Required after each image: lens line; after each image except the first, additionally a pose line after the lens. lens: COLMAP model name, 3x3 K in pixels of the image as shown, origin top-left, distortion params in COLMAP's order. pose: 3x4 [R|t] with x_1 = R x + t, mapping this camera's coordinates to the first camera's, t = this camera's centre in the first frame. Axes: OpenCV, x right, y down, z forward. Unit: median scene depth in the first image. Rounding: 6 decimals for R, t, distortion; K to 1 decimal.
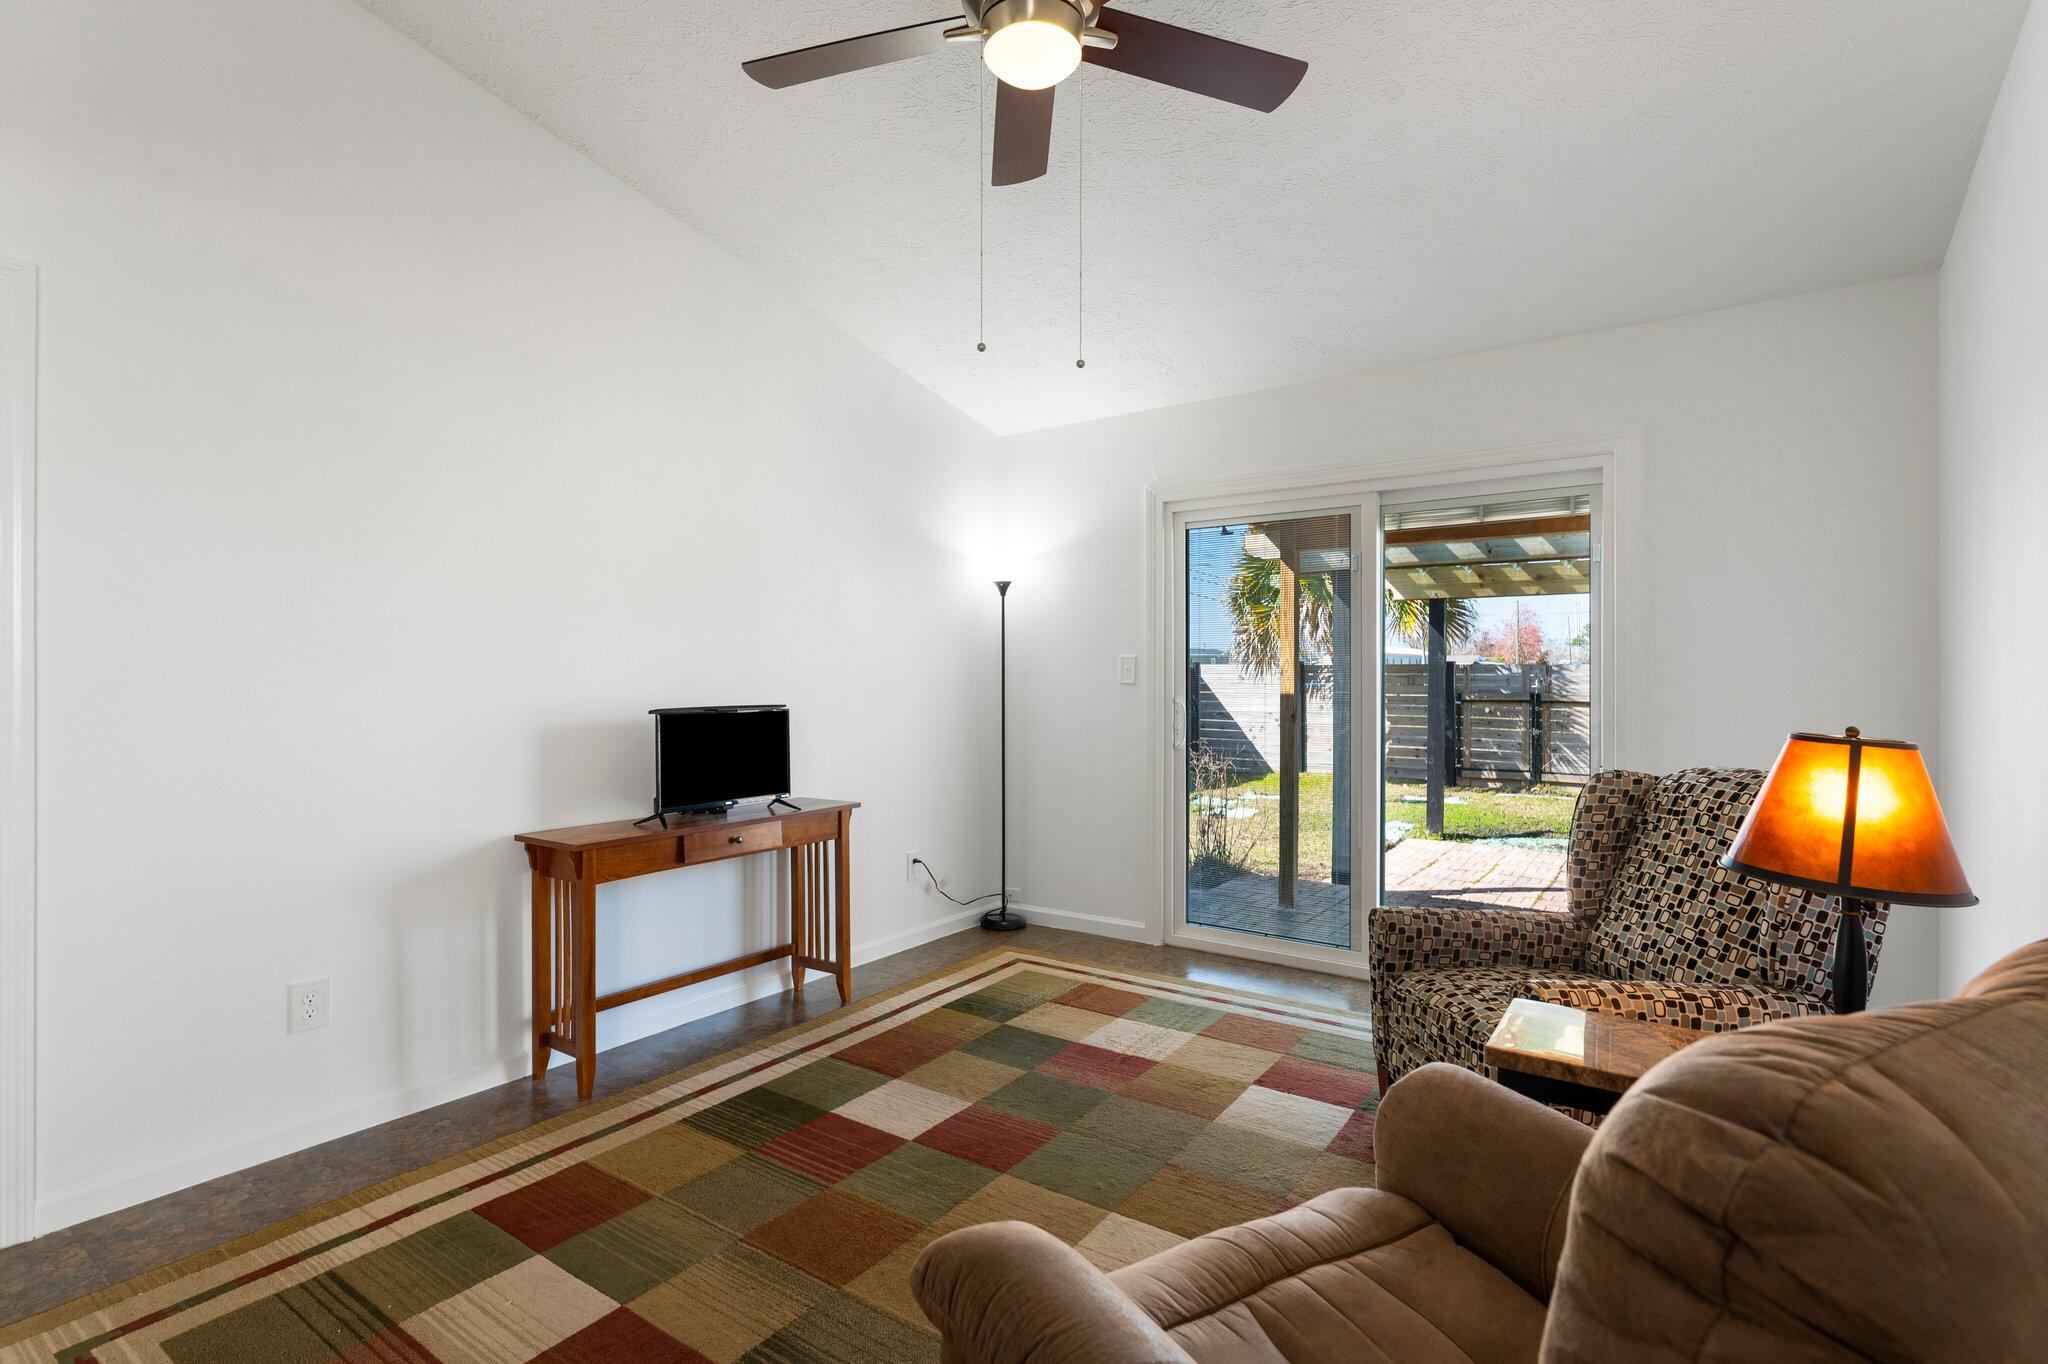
lens RADIAL K [[1002.1, 0, 1027.0], [0, 1002.1, 679.4], [0, 0, 1]] dist [0.004301, 0.000047]
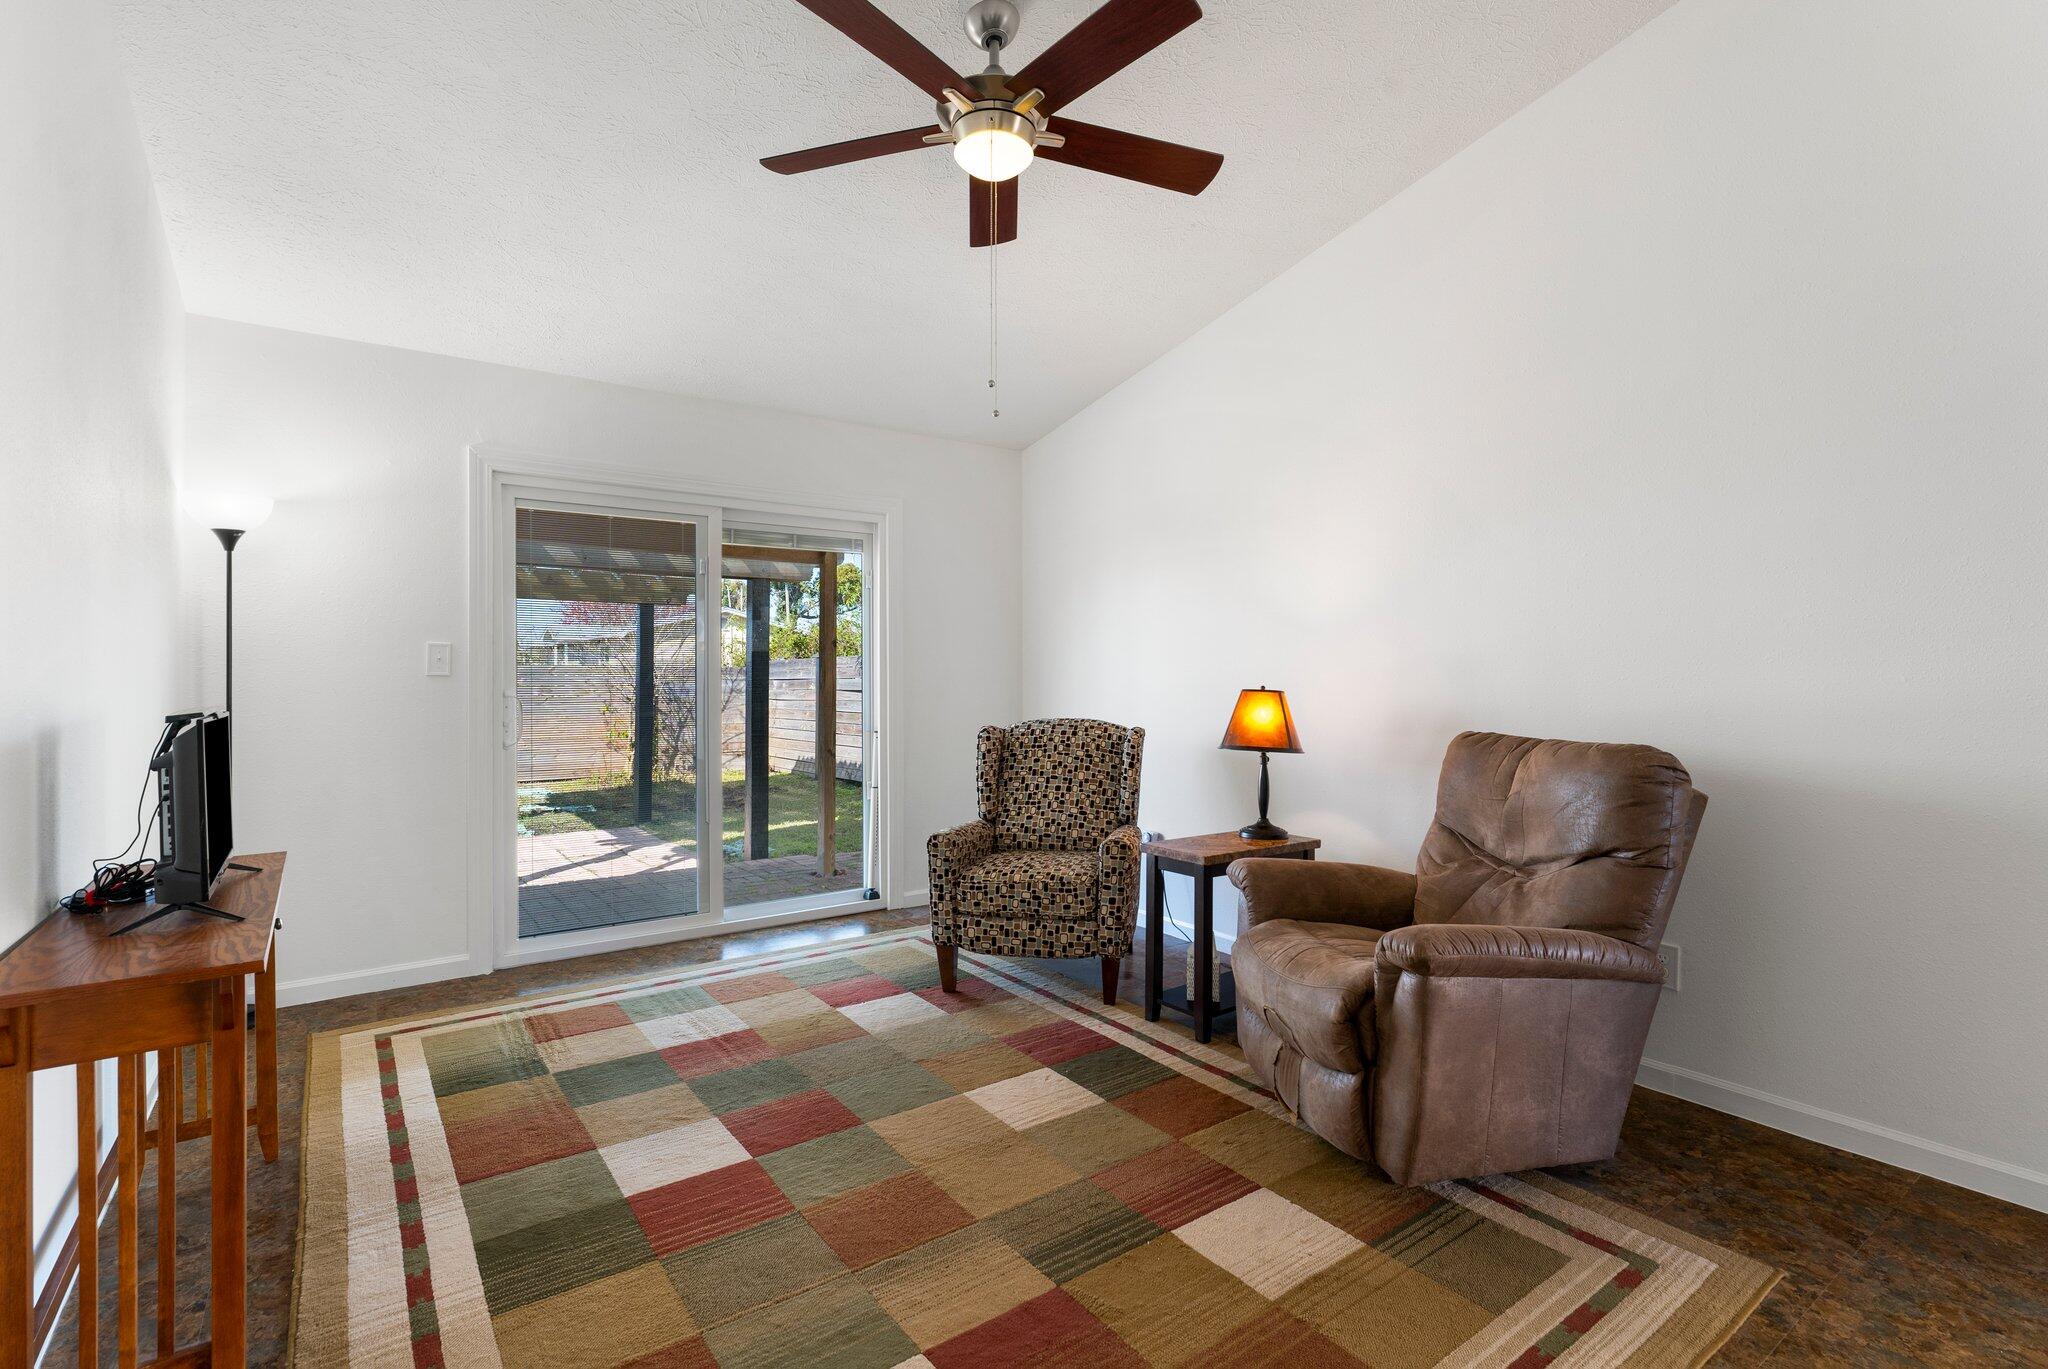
lens RADIAL K [[960.8, 0, 1035.2], [0, 960.8, 691.2], [0, 0, 1]] dist [0.000848, -0.000268]
pose [[0.309258, -0.011938, 0.950903, -0.781055], [0.006580, 0.999924, 0.010413, 0.017983], [-0.950955, 0.003037, 0.309313, 0.423802]]
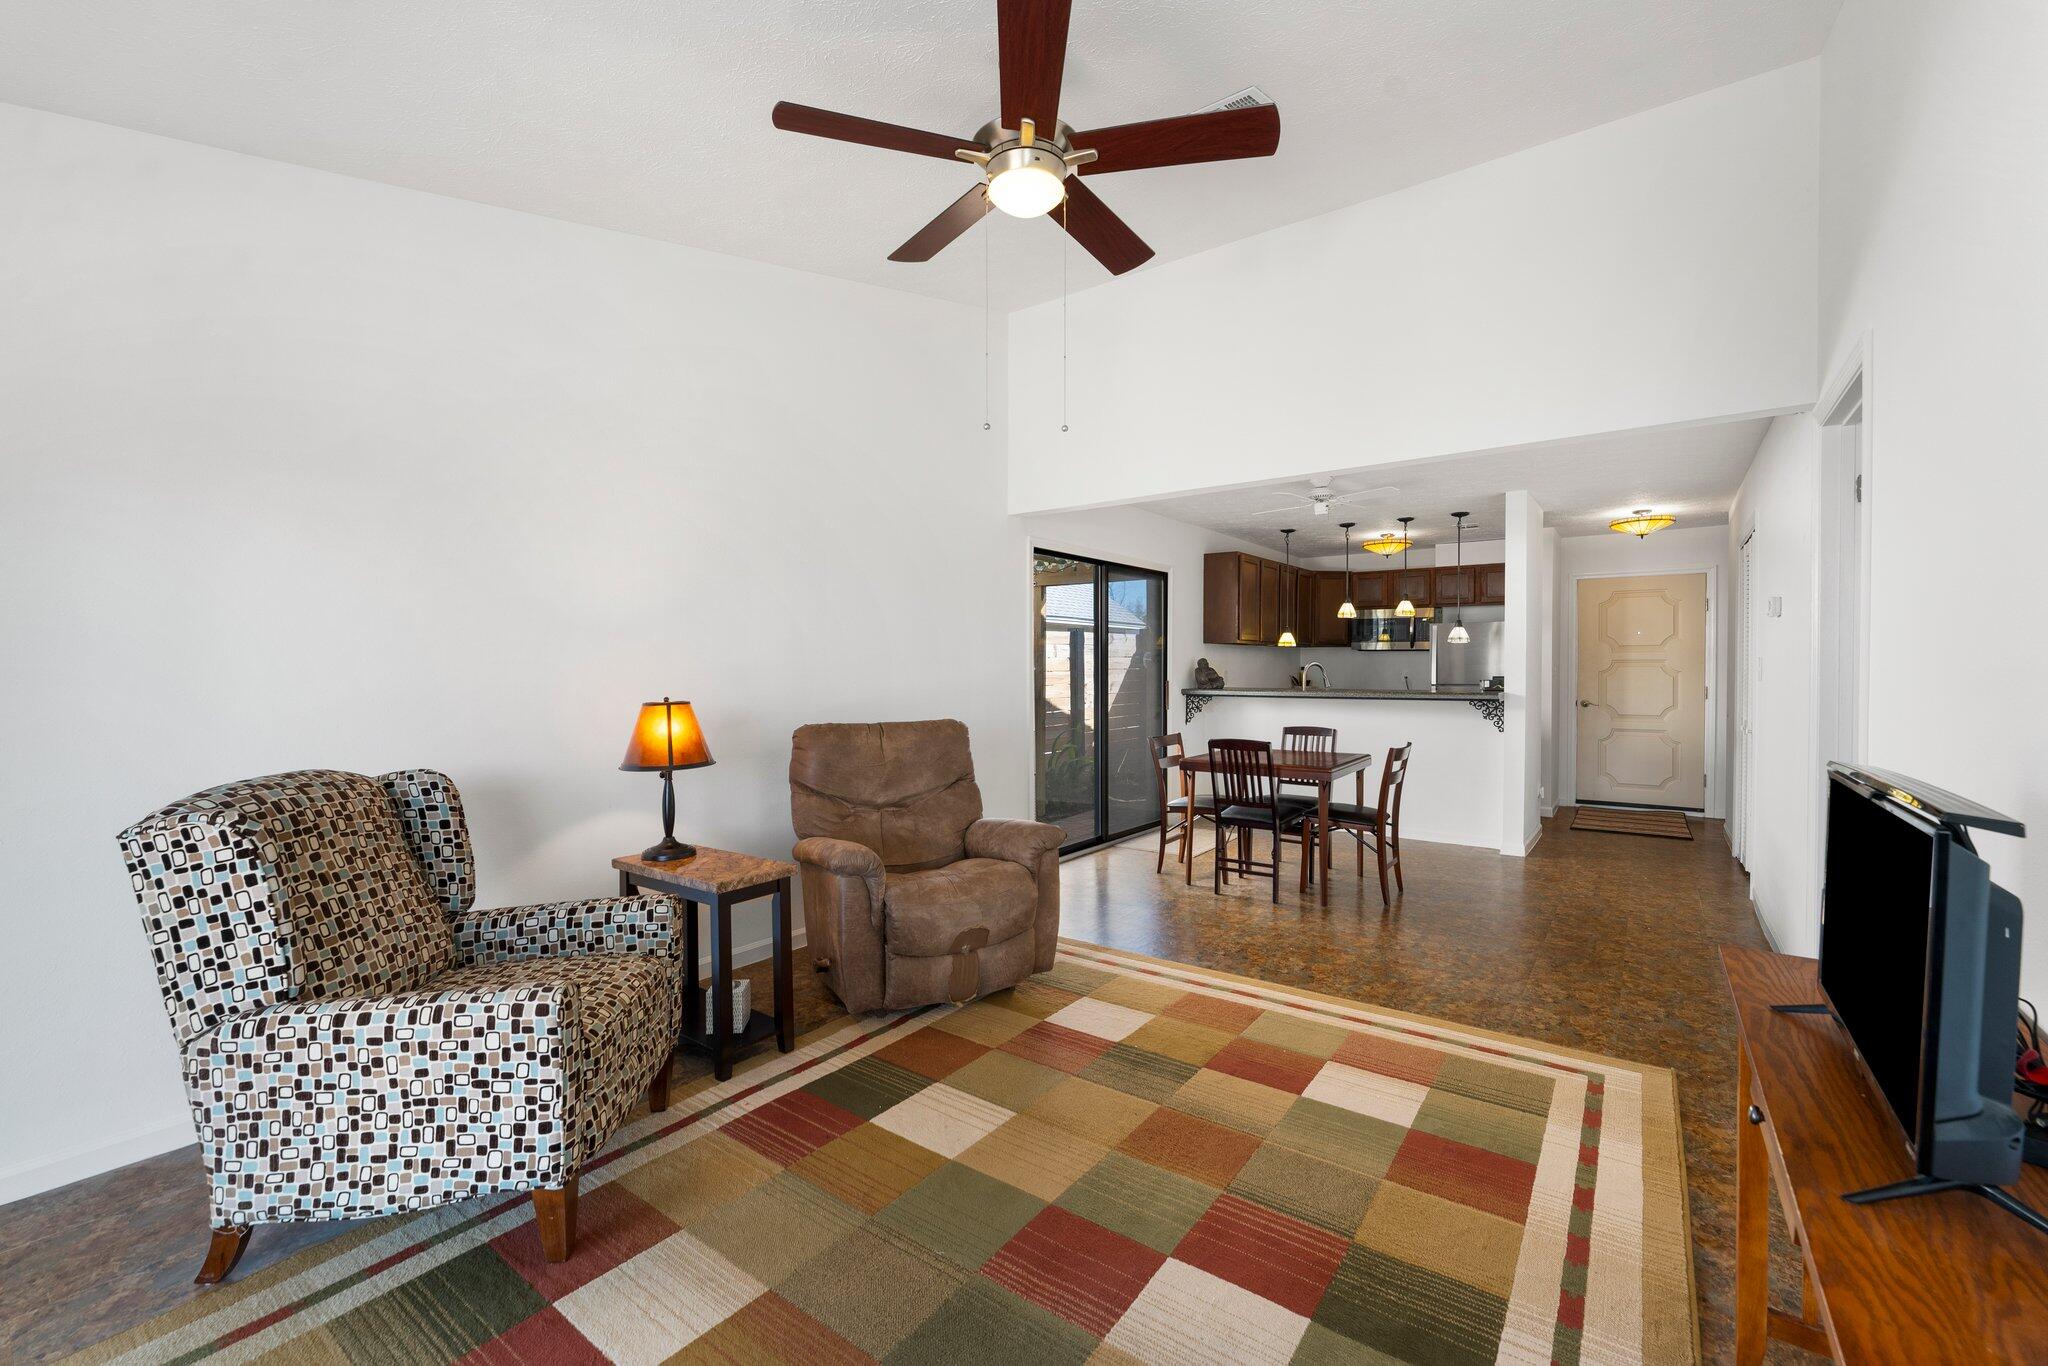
lens RADIAL K [[826.0, 0, 1039.0], [0, 826.0, 684.9], [0, 0, 1]] dist [0.014308, 0.000099]
pose [[-0.999962, -0.003244, 0.008054, -0.012644], [-0.003032, 0.999655, 0.026078, -0.016066], [-0.008136, 0.026053, -0.999627, 1.481211]]
